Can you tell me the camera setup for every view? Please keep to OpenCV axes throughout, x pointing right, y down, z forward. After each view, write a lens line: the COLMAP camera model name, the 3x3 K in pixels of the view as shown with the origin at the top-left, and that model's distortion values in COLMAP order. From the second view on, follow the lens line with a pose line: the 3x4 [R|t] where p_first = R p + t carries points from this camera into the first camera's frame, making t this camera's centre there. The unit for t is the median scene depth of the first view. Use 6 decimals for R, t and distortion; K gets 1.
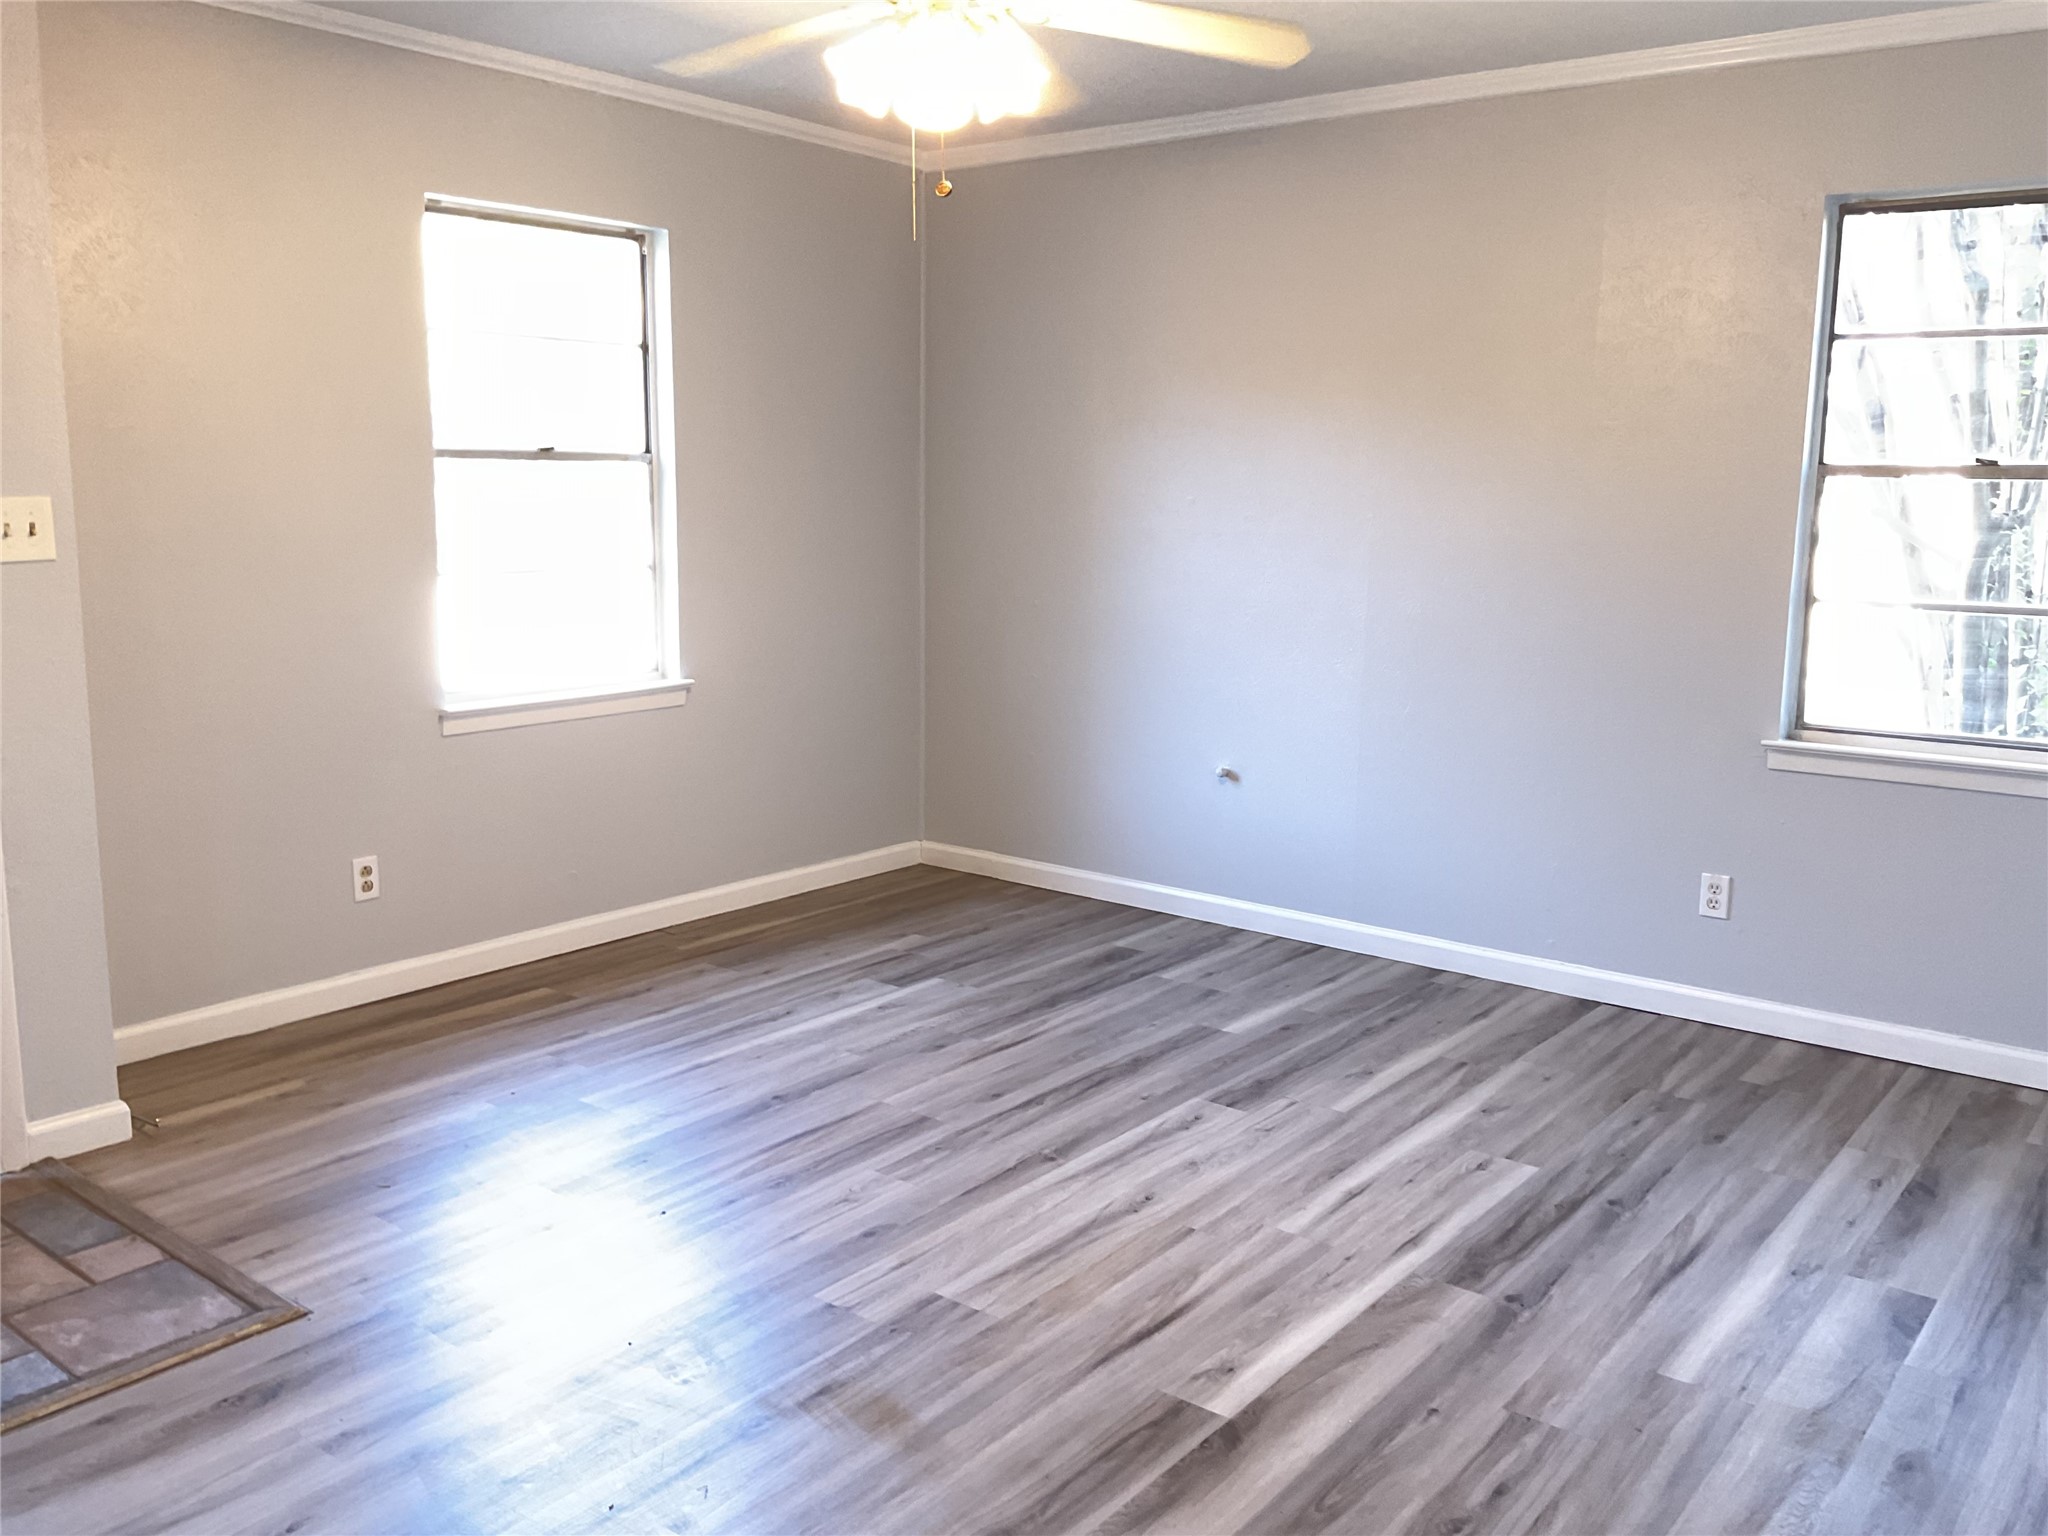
lens RADIAL K [[1699.0, 0, 1024.0], [0, 1699.0, 768.0], [0, 0, 1]] dist [0.076807, -0.152064]
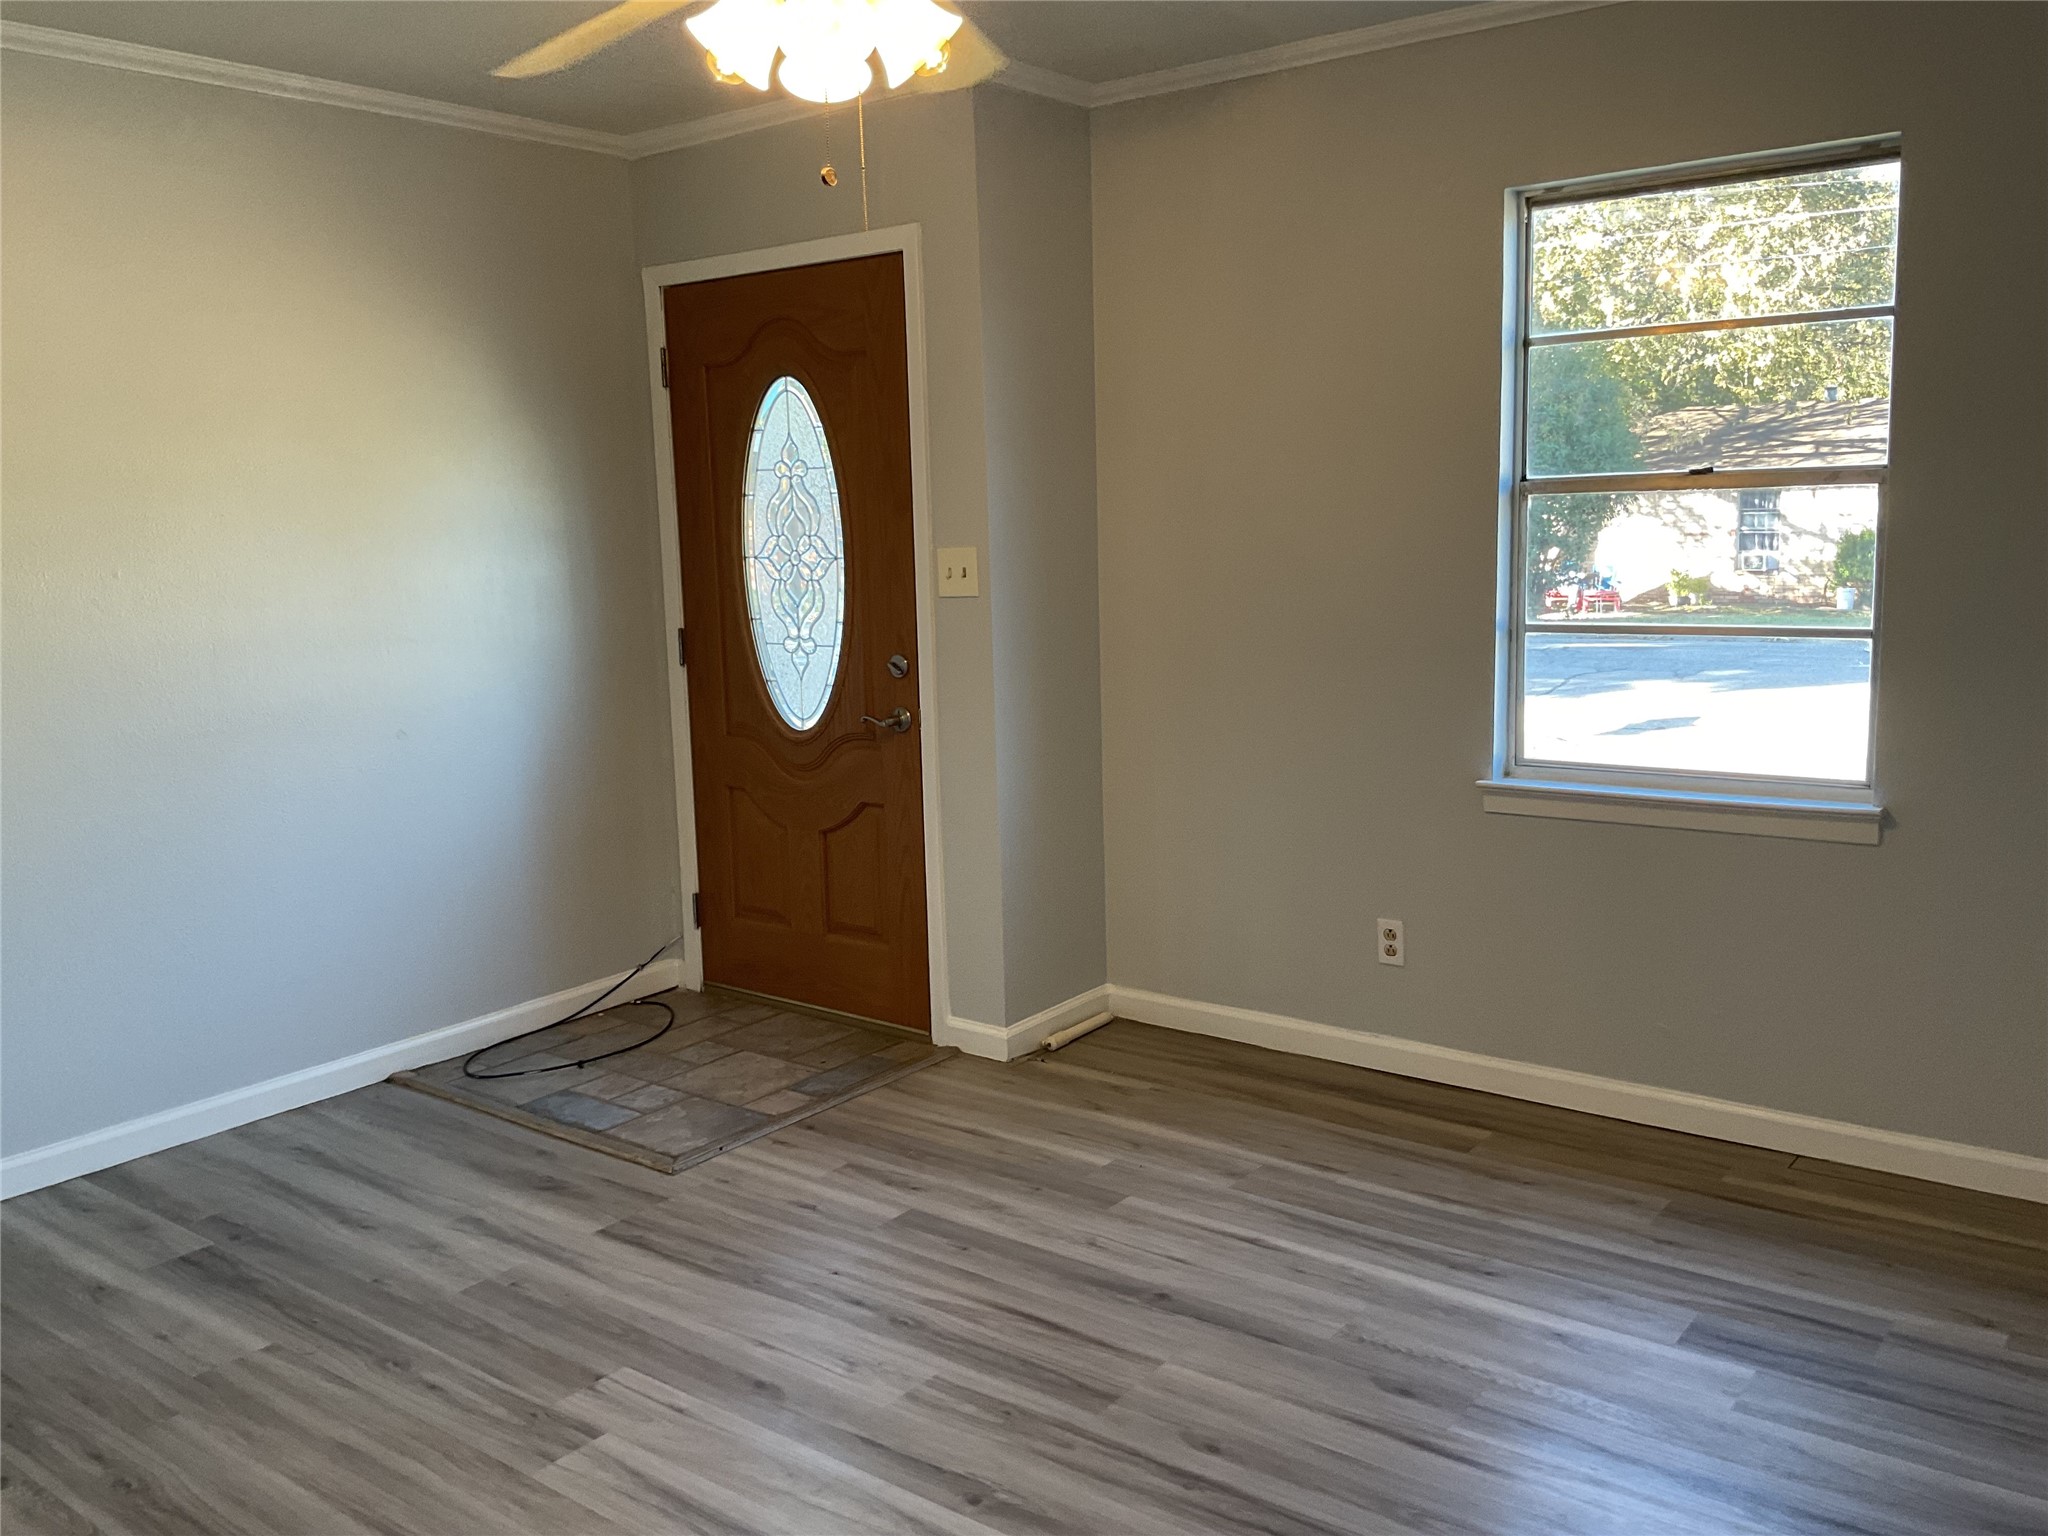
lens RADIAL K [[1699.0, 0, 1024.0], [0, 1699.0, 768.0], [0, 0, 1]] dist [0.076807, -0.152064]
pose [[-0.003486, 0.142072, -0.989850, 0.576448], [-0.138270, 0.980280, 0.141185, -0.145170], [0.990388, 0.137359, 0.016227, 0.829398]]
